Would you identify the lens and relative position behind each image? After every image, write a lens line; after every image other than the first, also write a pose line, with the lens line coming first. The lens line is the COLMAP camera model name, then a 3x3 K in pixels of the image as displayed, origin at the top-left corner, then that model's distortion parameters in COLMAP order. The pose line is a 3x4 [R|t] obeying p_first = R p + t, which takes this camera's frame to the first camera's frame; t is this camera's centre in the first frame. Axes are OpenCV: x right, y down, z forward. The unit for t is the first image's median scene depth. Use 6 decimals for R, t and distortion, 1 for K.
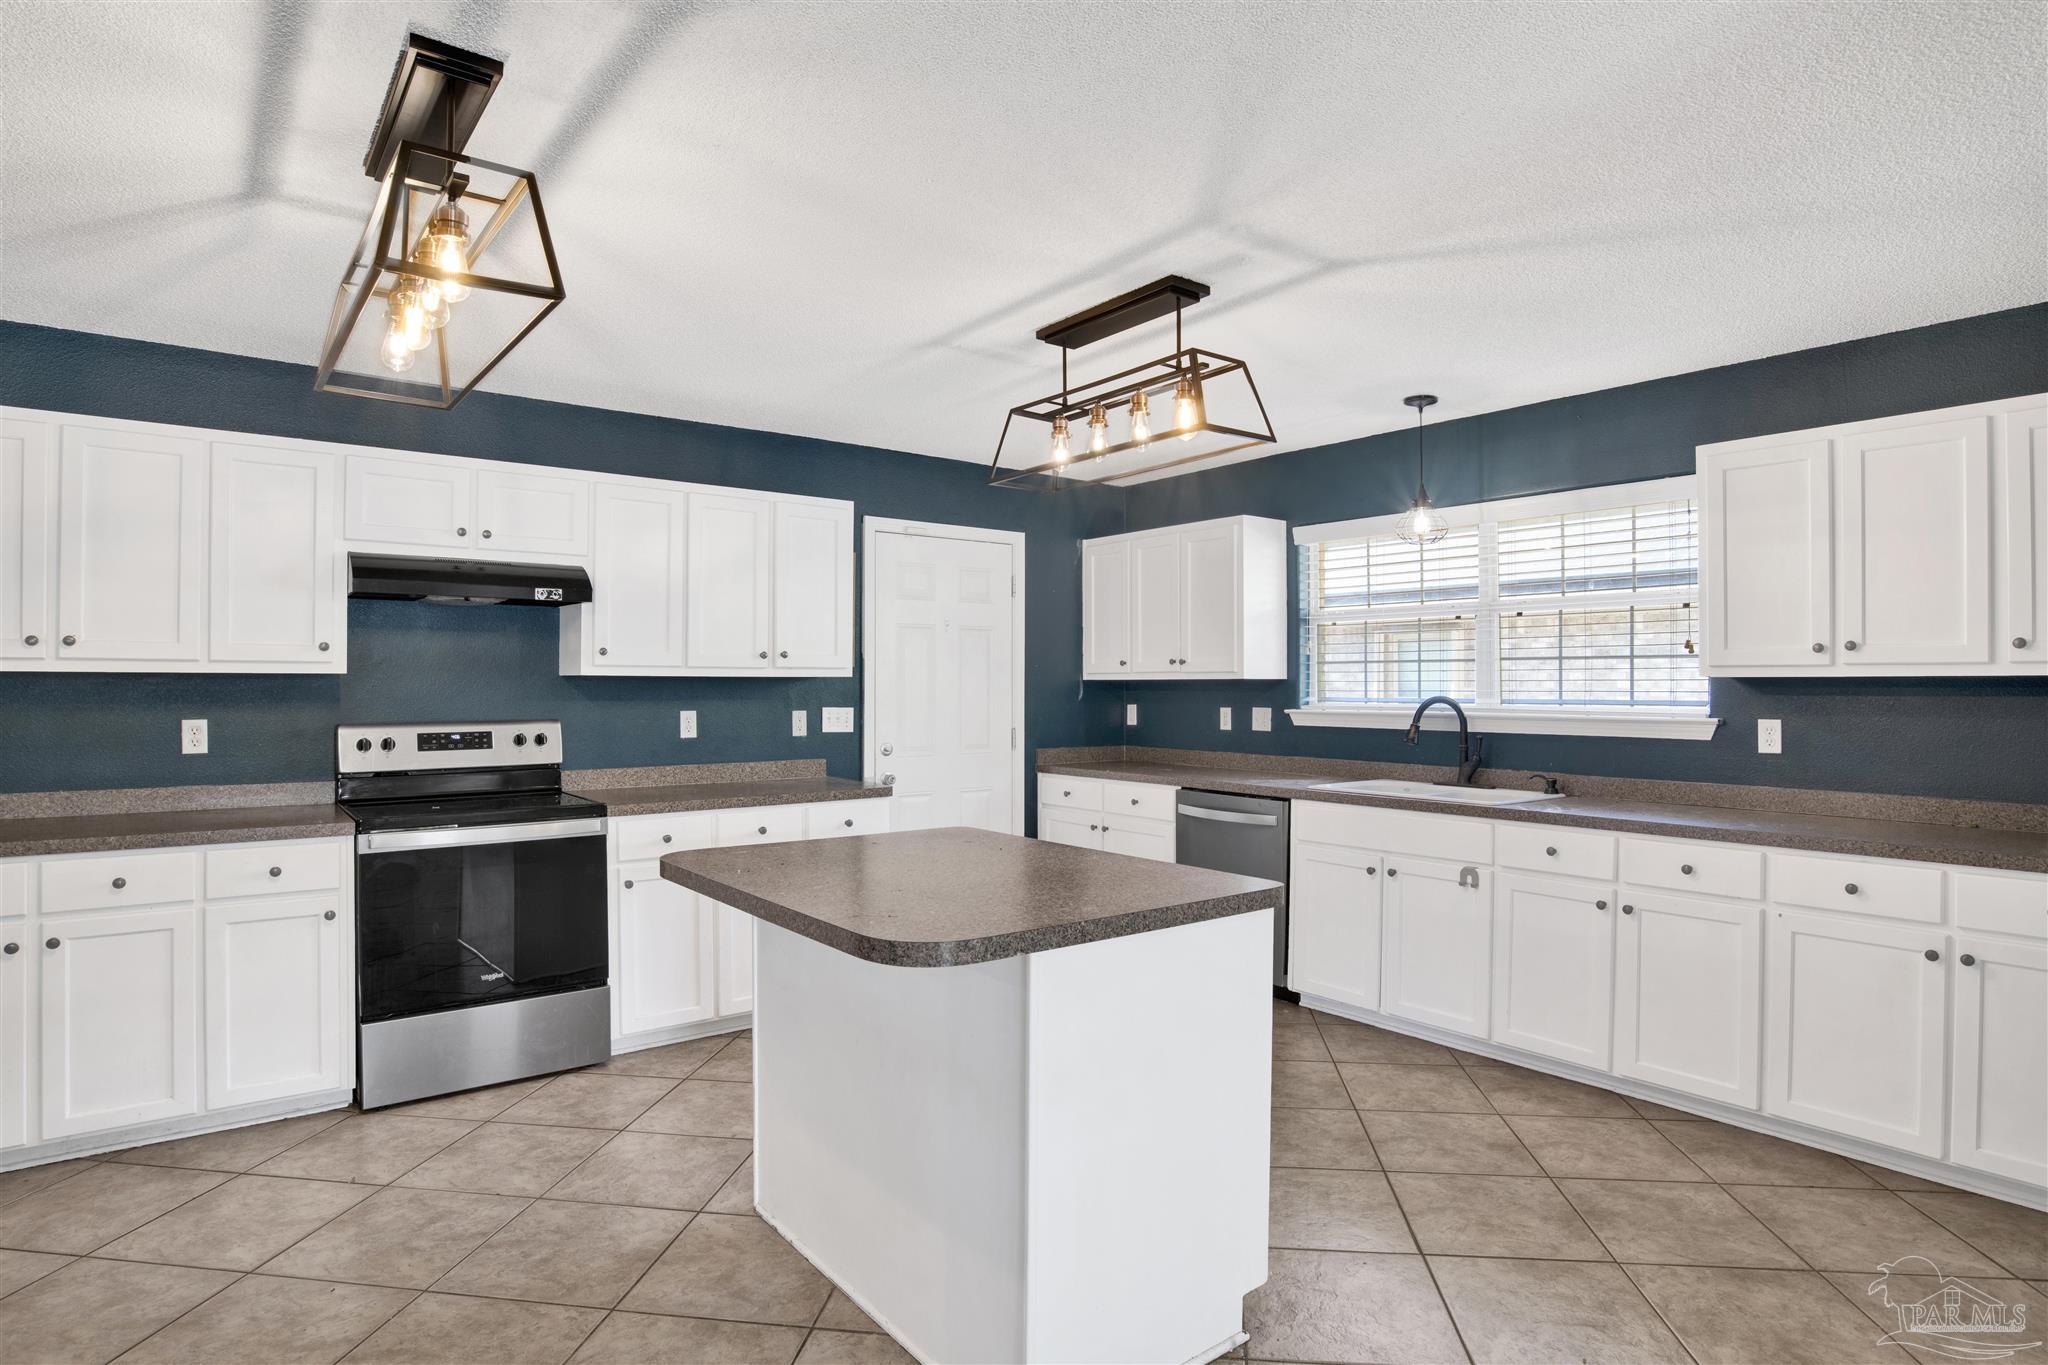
lens RADIAL K [[1096.5, 0, 1040.7], [0, 1096.5, 680.8], [0, 0, 1]] dist [-0.057967, 0.018252]
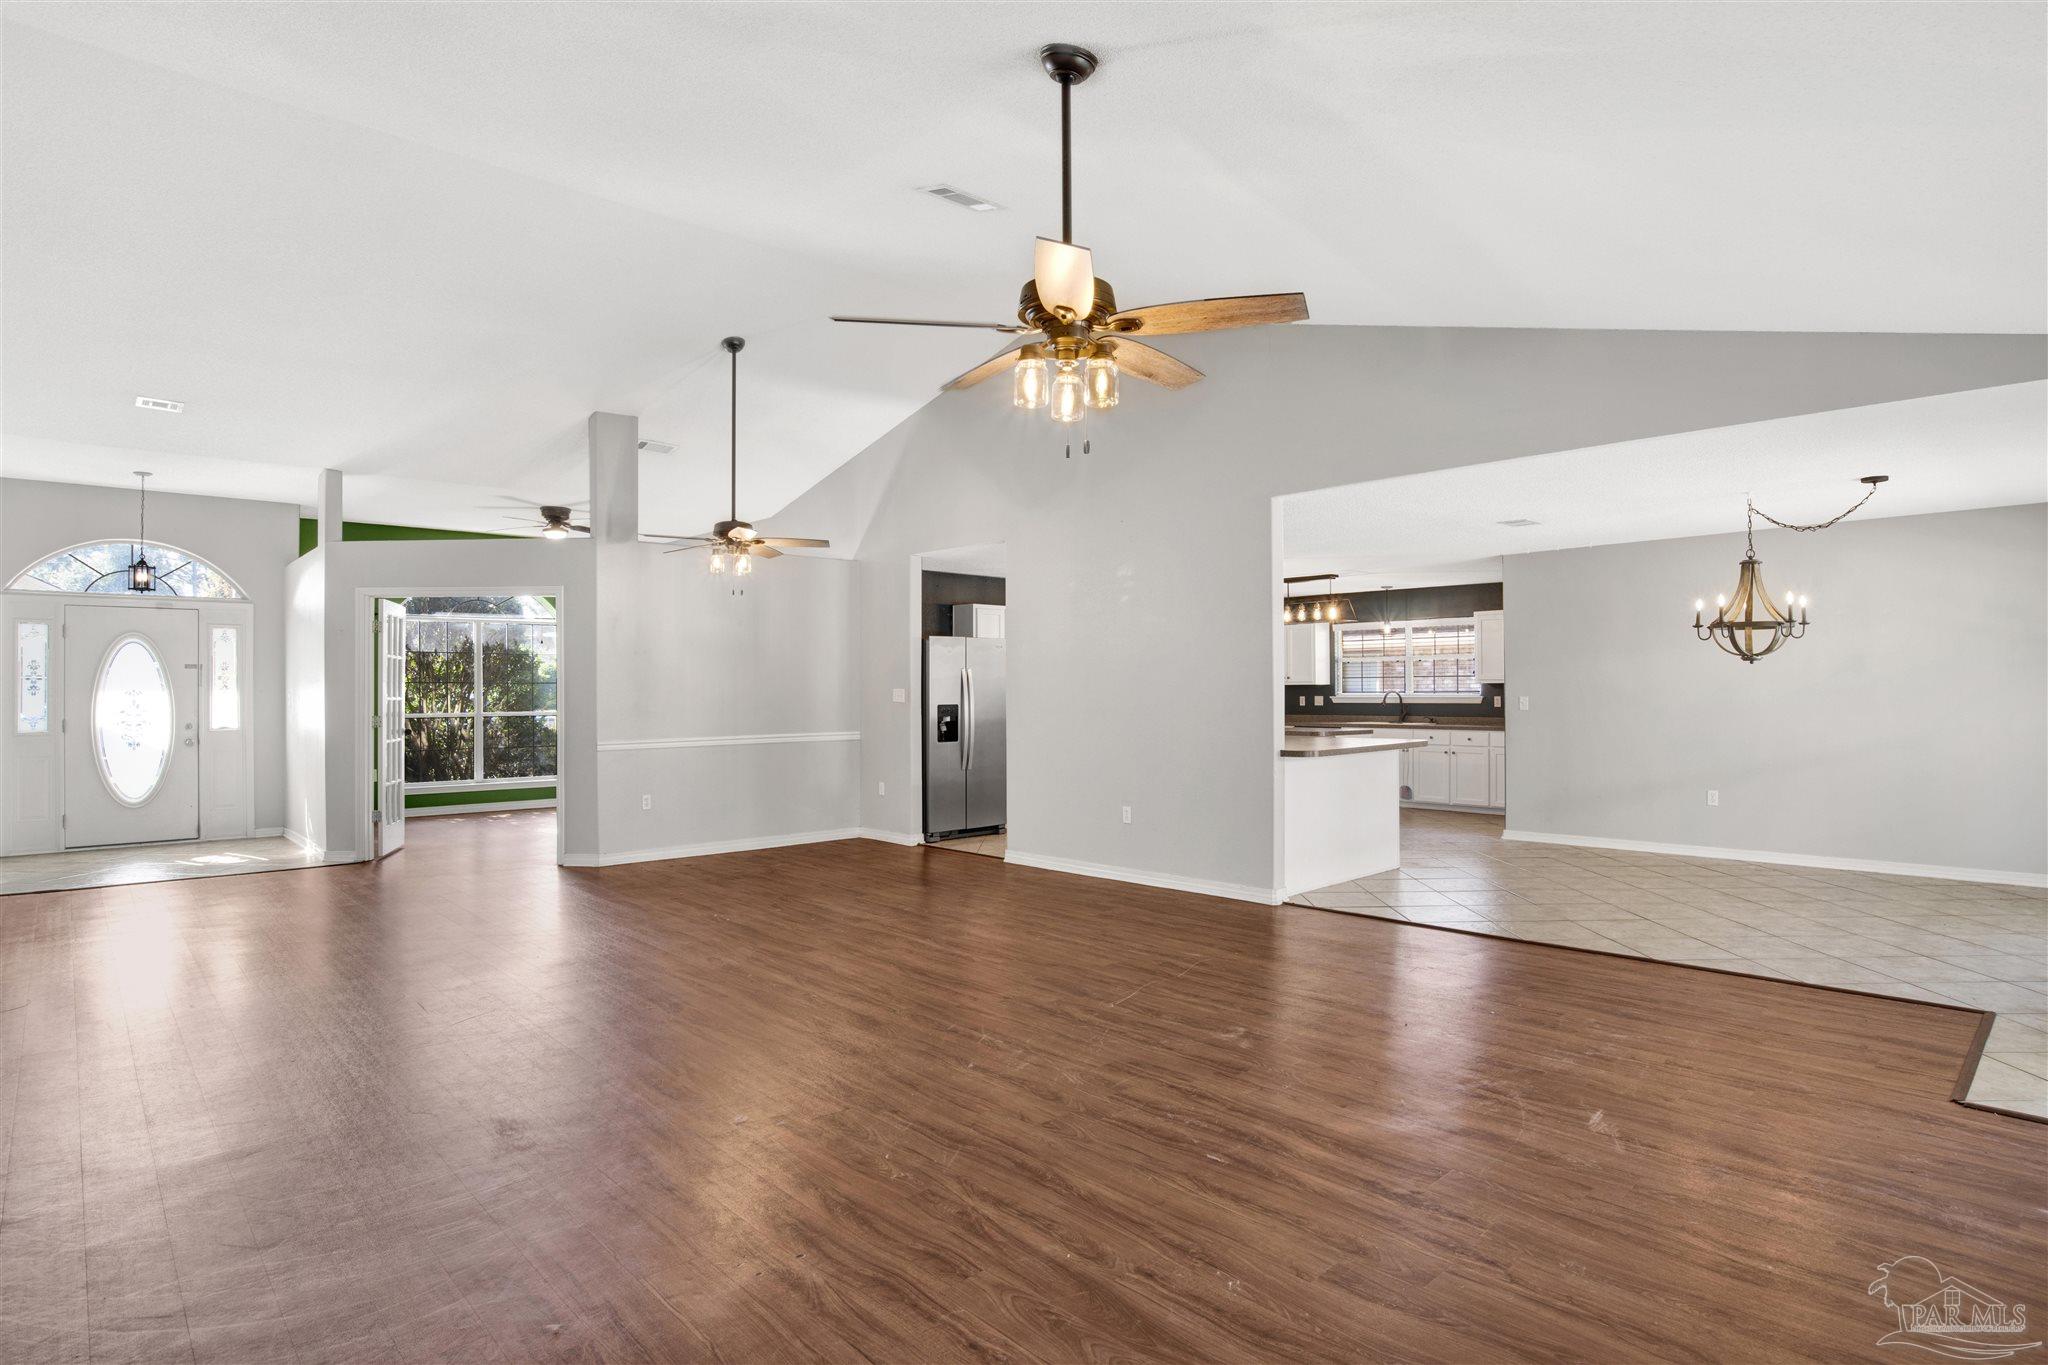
lens RADIAL K [[1096.5, 0, 1031.4], [0, 1096.5, 690.4], [0, 0, 1]] dist [-0.057967, 0.018252]
pose [[0.996871, -0.004793, 0.078897, -0.878149], [0.004567, 0.999985, 0.003052, 0.002068], [-0.078910, -0.002682, 0.996878, -1.930311]]
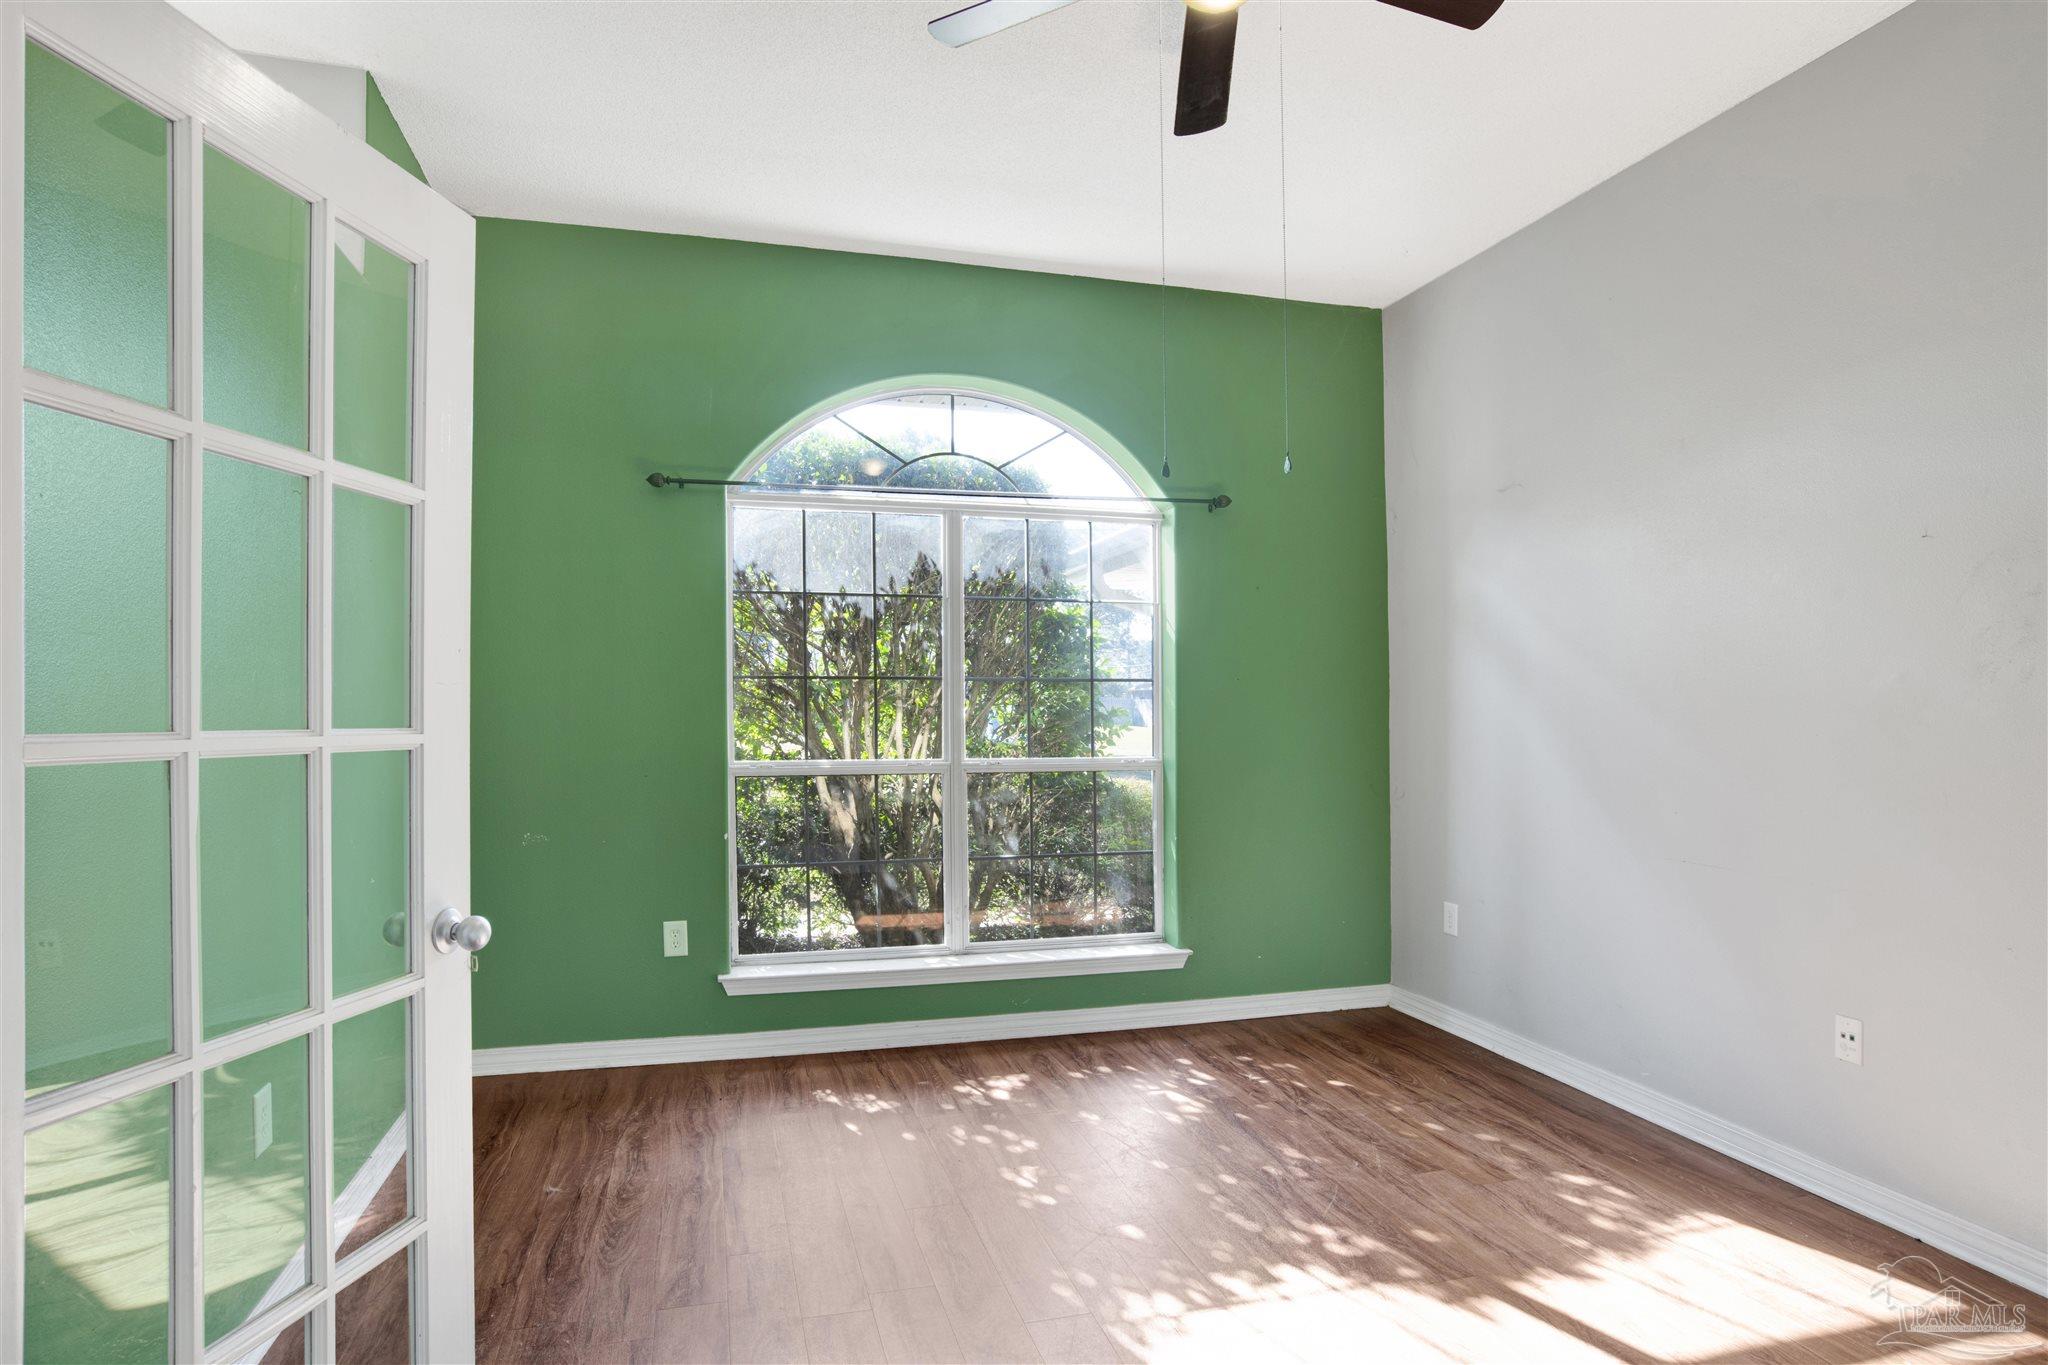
lens RADIAL K [[1096.5, 0, 1011.1], [0, 1096.5, 682.3], [0, 0, 1]] dist [-0.057967, 0.018252]
pose [[0.921180, -0.017495, -0.388743, -1.718365], [0.010441, 0.999740, -0.020249, 0.010184], [0.388996, 0.014594, 0.921124, 0.263750]]
